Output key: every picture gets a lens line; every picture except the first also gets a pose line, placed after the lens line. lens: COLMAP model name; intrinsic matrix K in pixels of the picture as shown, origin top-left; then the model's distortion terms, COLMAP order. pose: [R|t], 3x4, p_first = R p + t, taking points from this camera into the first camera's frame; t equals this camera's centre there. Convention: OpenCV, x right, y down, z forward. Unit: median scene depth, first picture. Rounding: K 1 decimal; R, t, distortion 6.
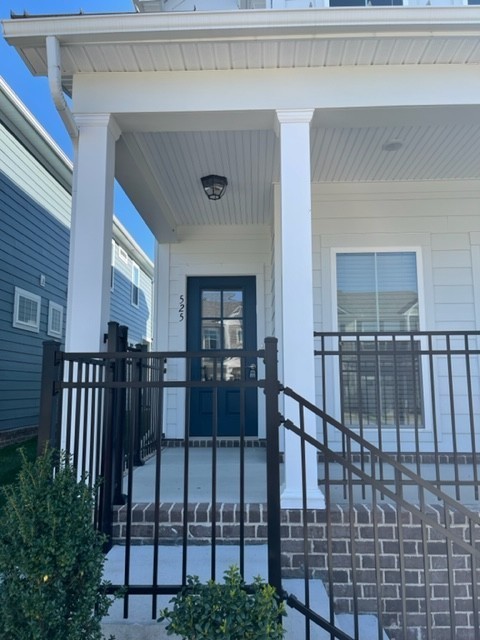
lens RADIAL K [[483.6, 0, 241.7], [0, 483.6, 325.1], [0, 0, 1]] dist [0.075946, -0.105088]
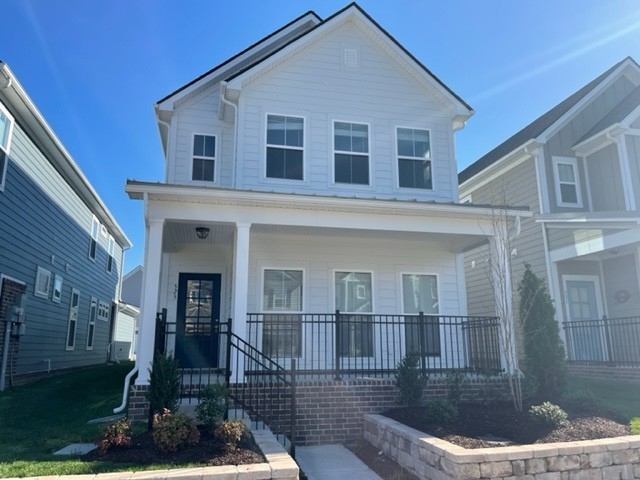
lens RADIAL K [[483.6, 0, 327.7], [0, 483.6, 242.7], [0, 0, 1]] dist [0.075946, -0.105088]
pose [[0.964353, 0.057217, 0.258359, -0.061156], [-0.034599, 0.995226, -0.091261, -0.070138], [-0.262347, 0.079069, 0.961729, -0.807459]]
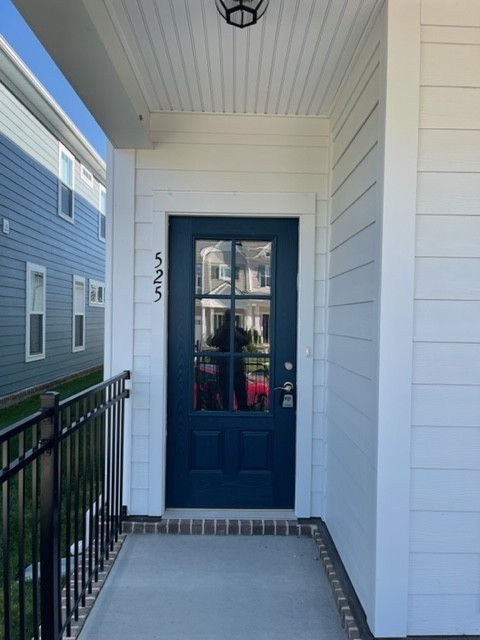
lens RADIAL K [[480.2, 0, 240.0], [0, 480.2, 320.0], [0, 0, 1]] dist [0.068030, -0.095924]
pose [[0.998993, 0.019435, 0.040431, -0.056049], [-0.024666, 0.990781, 0.133206, -0.061306], [-0.037469, -0.134069, 0.990263, 0.475439]]
